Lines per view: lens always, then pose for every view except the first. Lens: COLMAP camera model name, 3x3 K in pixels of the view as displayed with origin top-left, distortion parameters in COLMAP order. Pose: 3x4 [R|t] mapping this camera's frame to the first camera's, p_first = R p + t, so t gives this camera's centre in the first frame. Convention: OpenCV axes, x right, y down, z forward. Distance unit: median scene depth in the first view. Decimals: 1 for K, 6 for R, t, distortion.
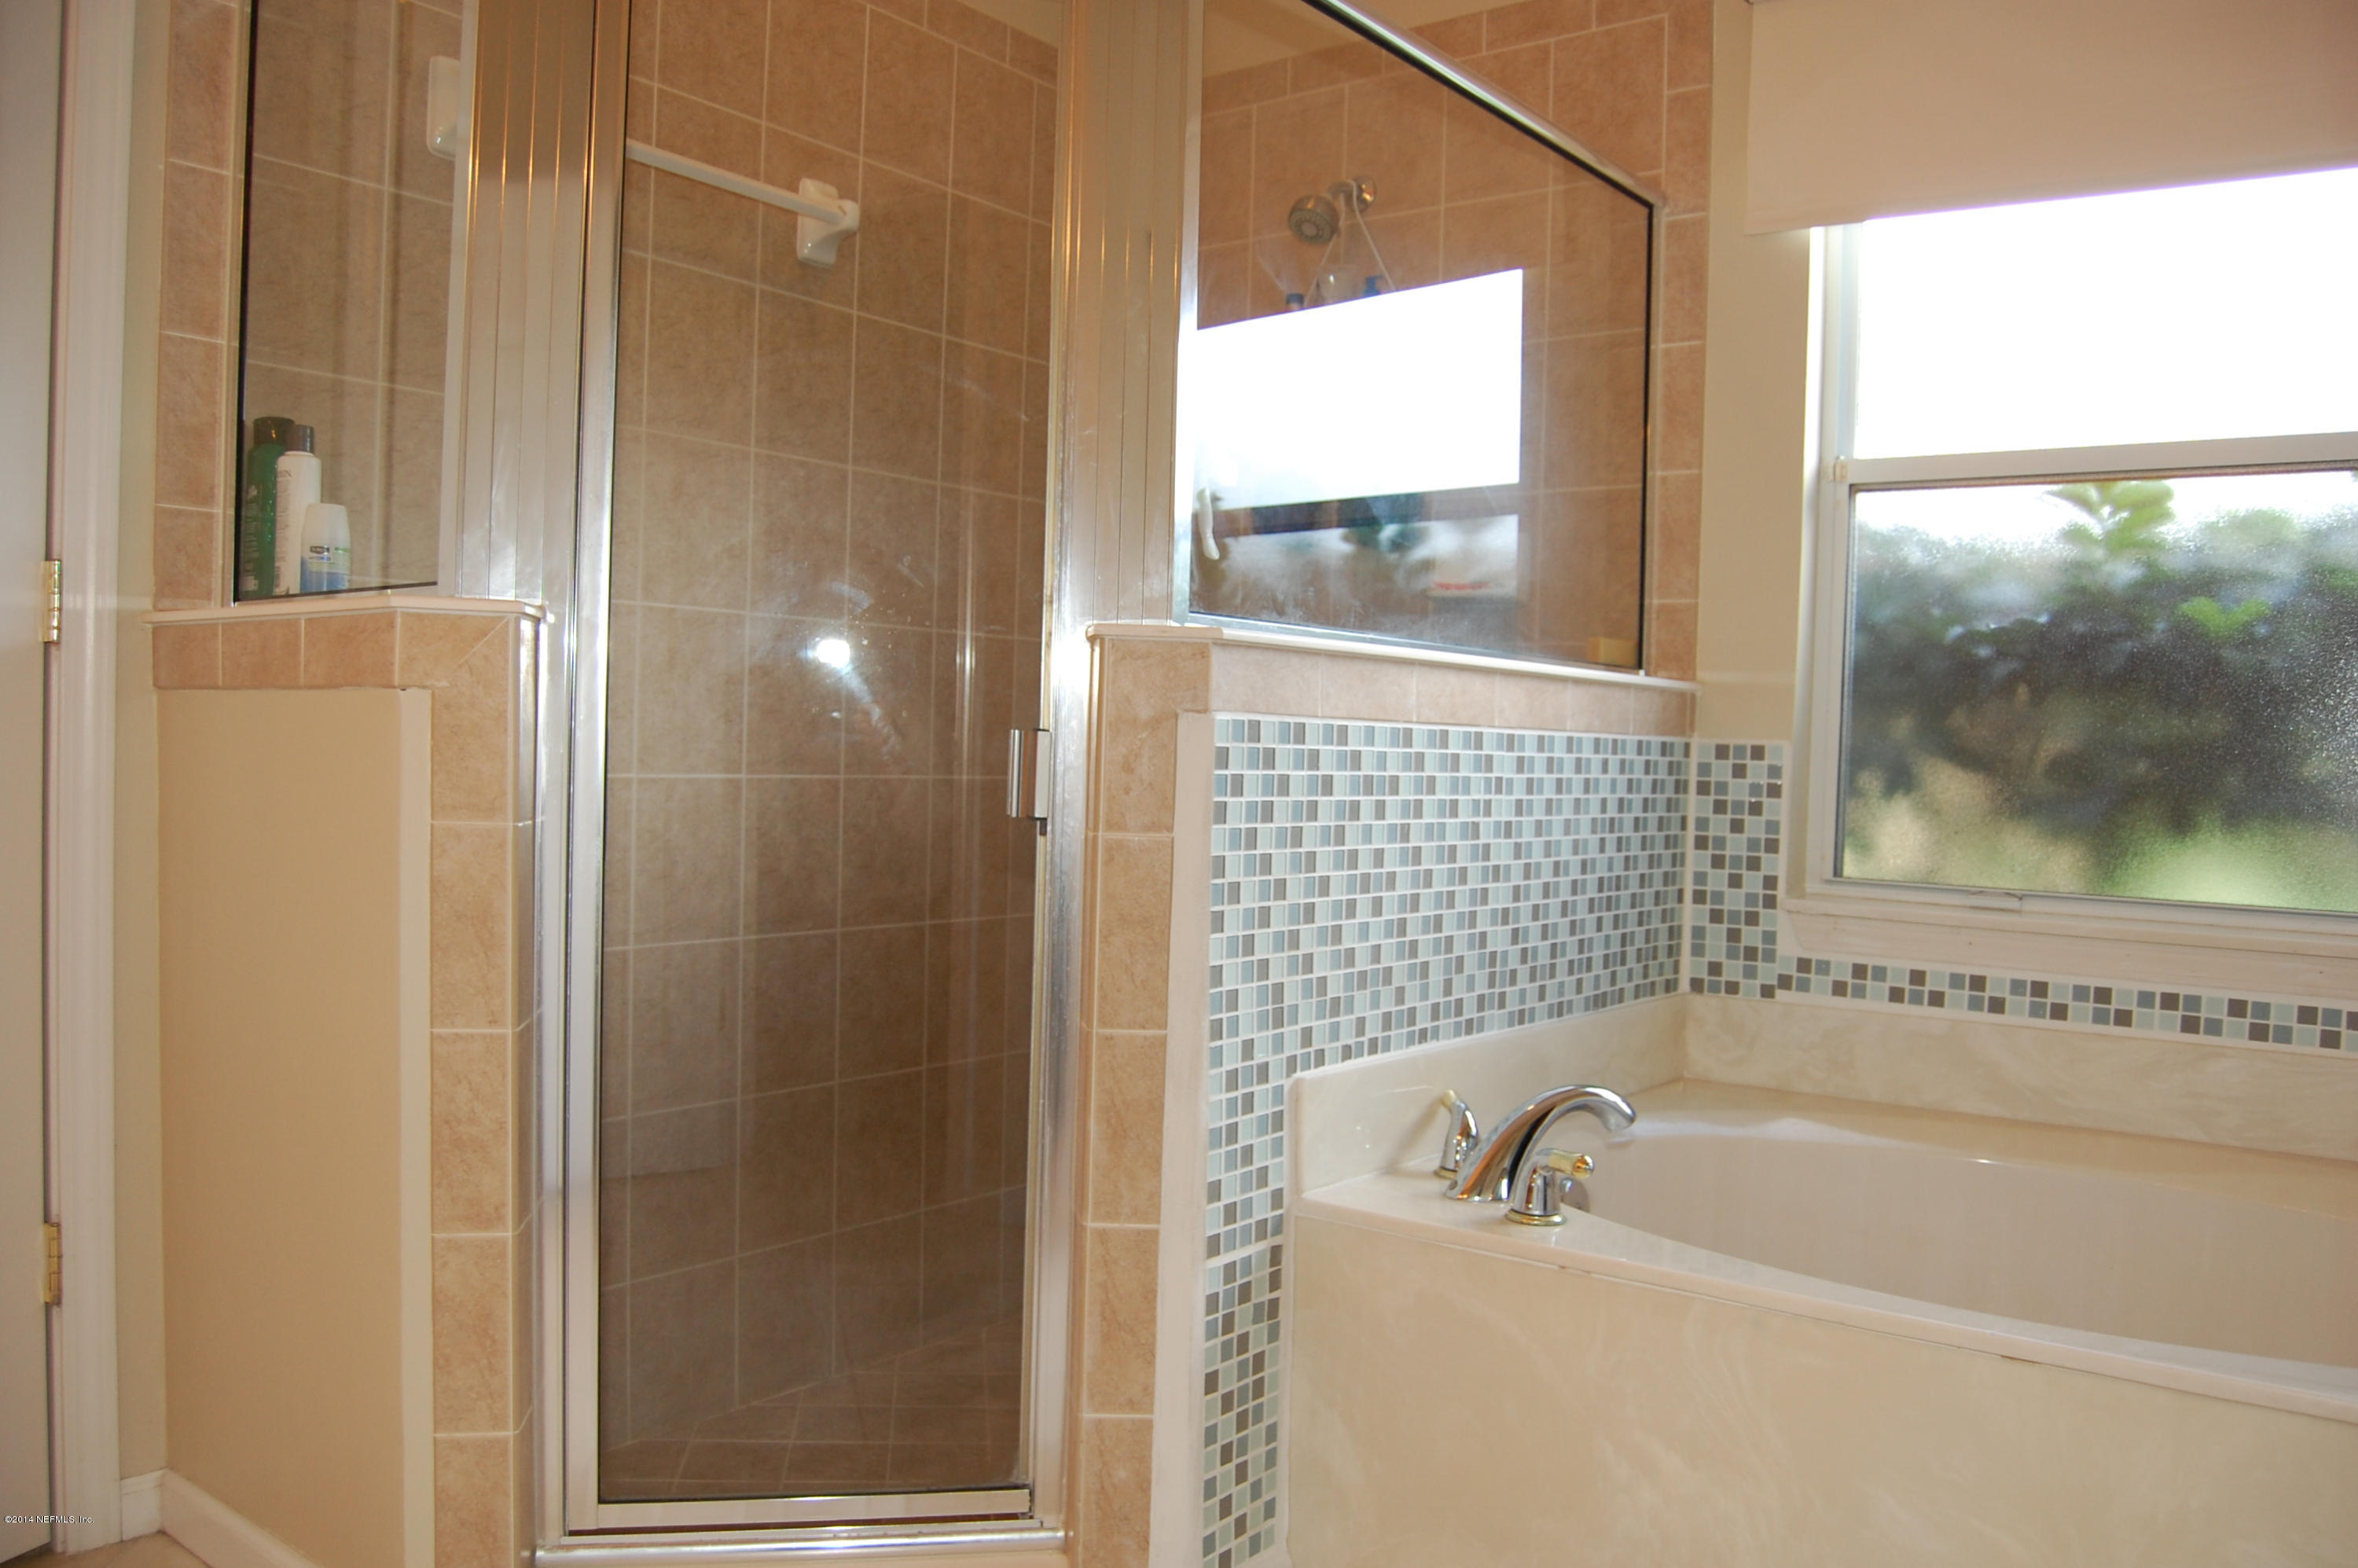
lens RADIAL K [[1849.1, 0, 1177.4], [0, 1849.1, 790.3], [0, 0, 1]] dist [-0.093611, 0.040026]
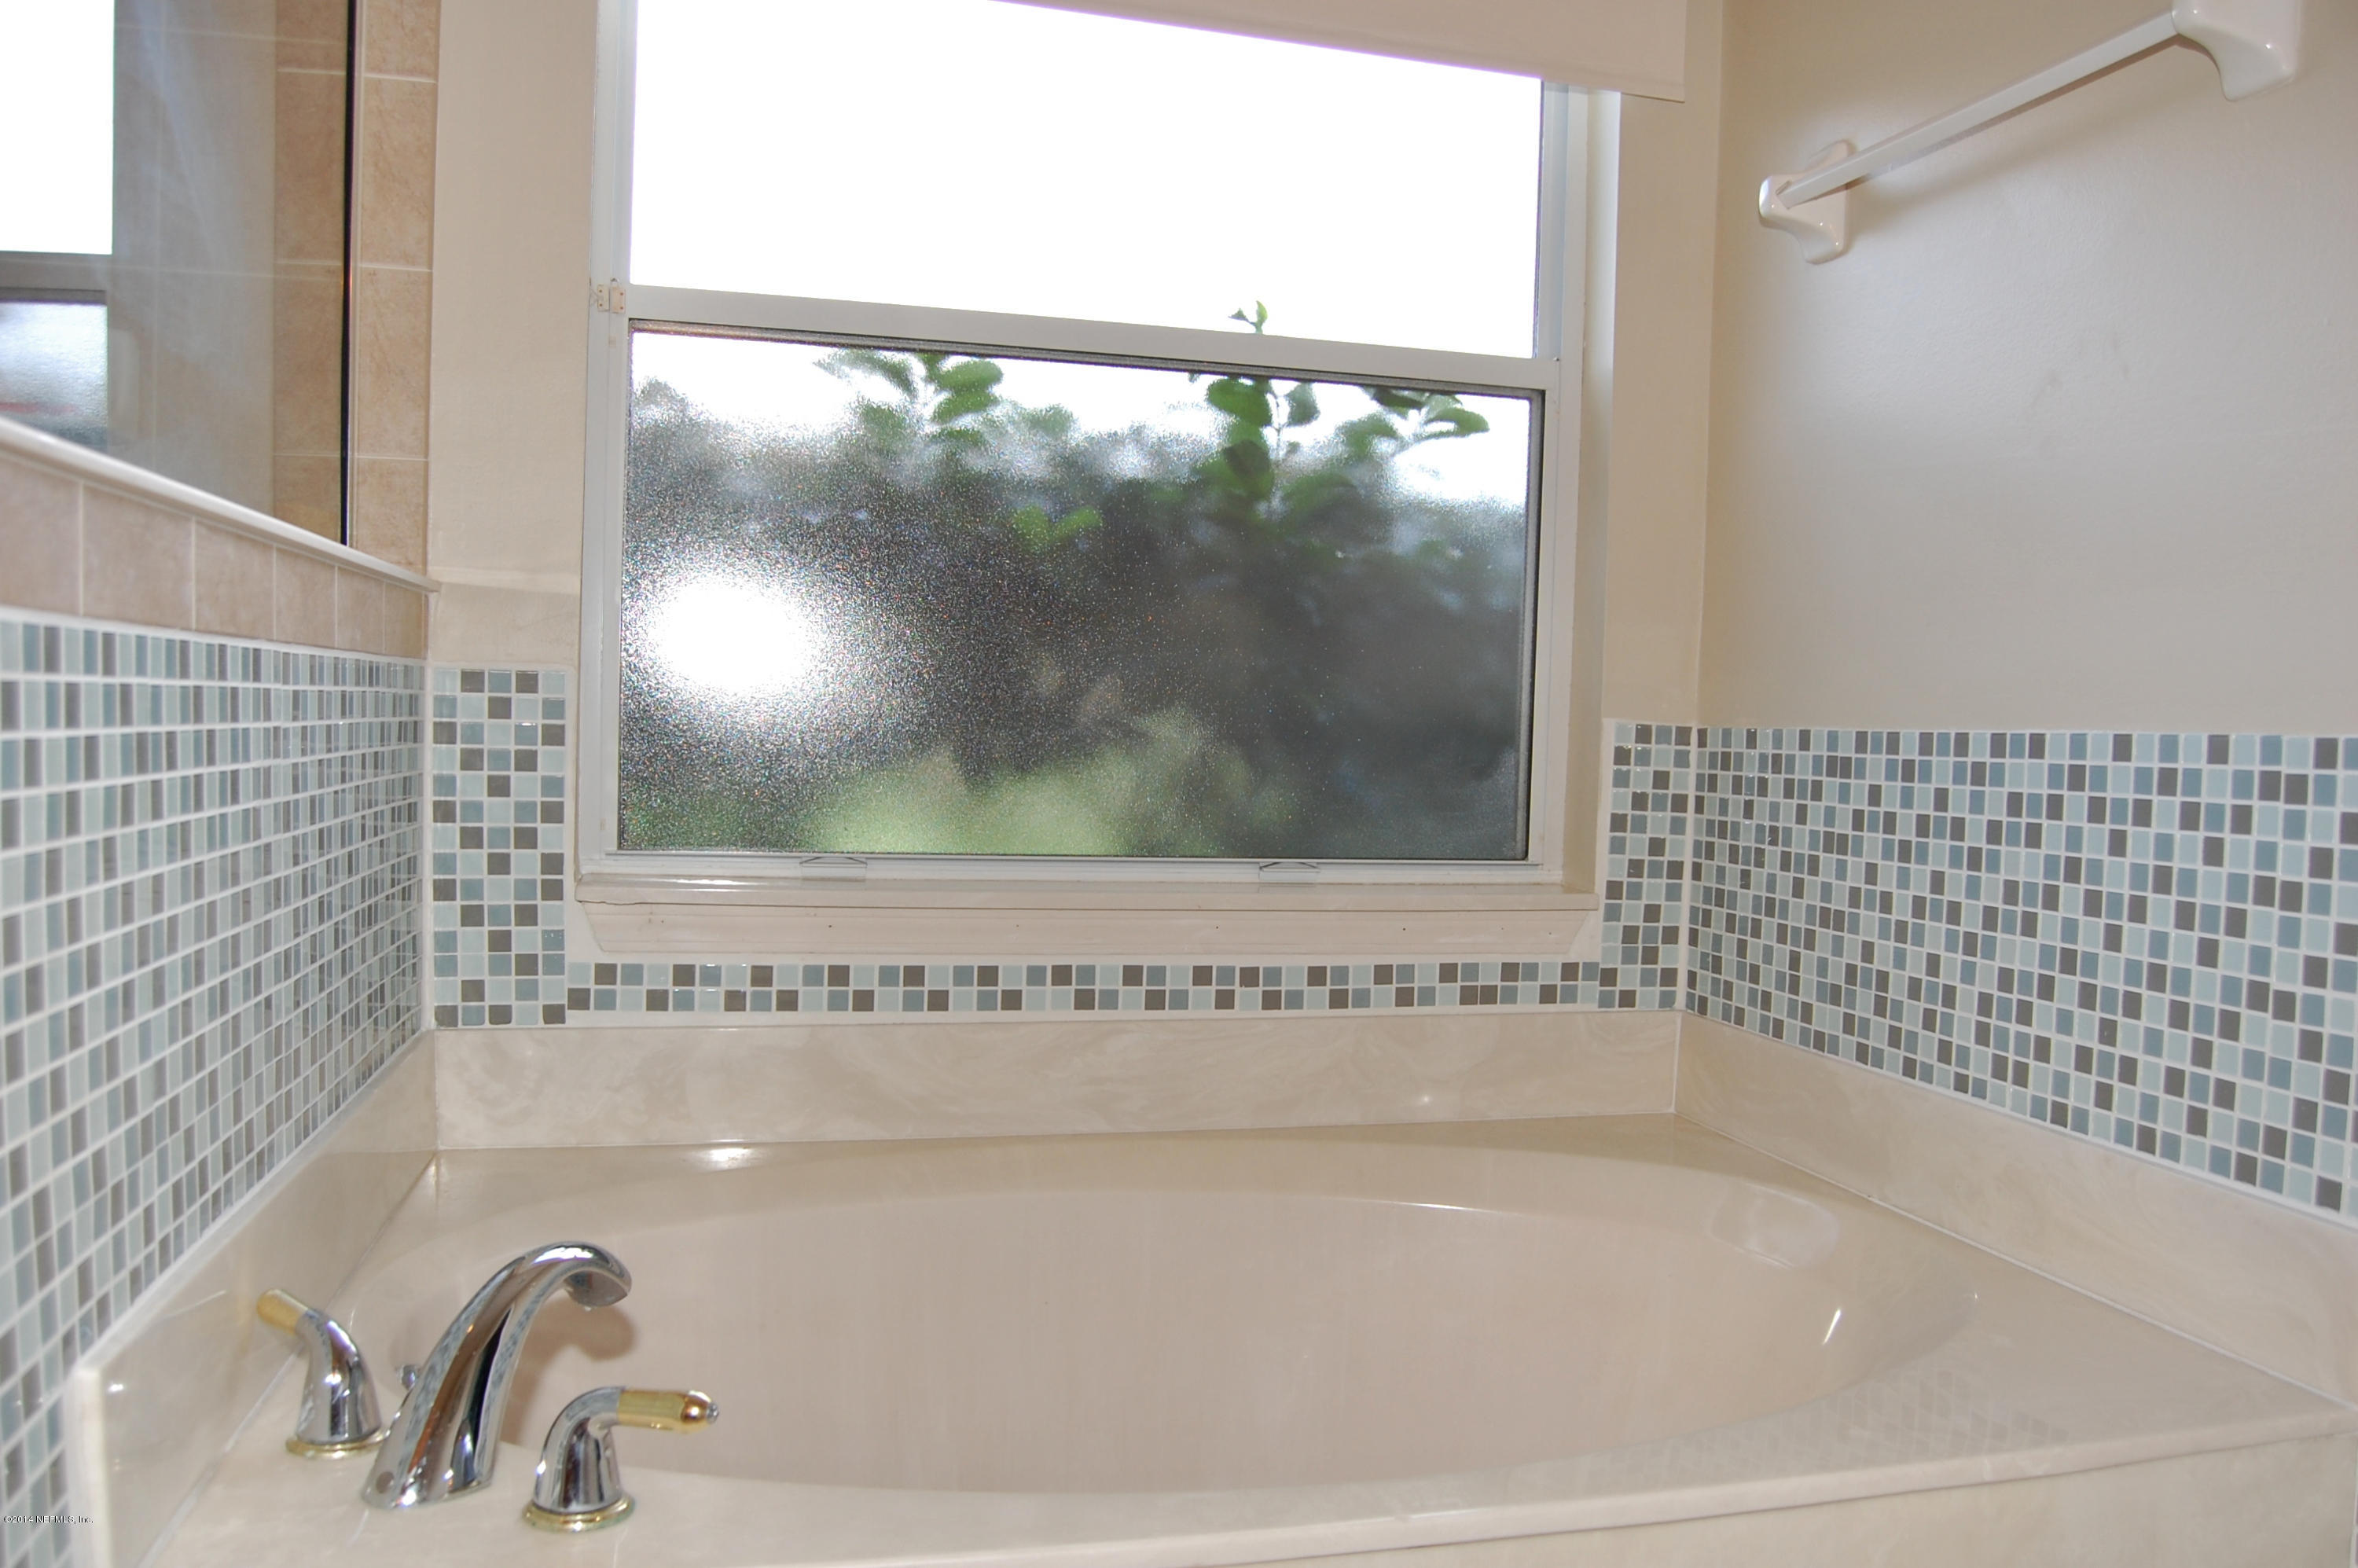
lens RADIAL K [[1849.1, 0, 1159.3], [0, 1849.1, 822.4], [0, 0, 1]] dist [-0.093611, 0.040026]
pose [[0.632974, -0.058046, 0.771994, -0.079136], [0.011281, 0.997771, 0.065773, -0.010286], [-0.774091, -0.032923, 0.632218, 0.370546]]
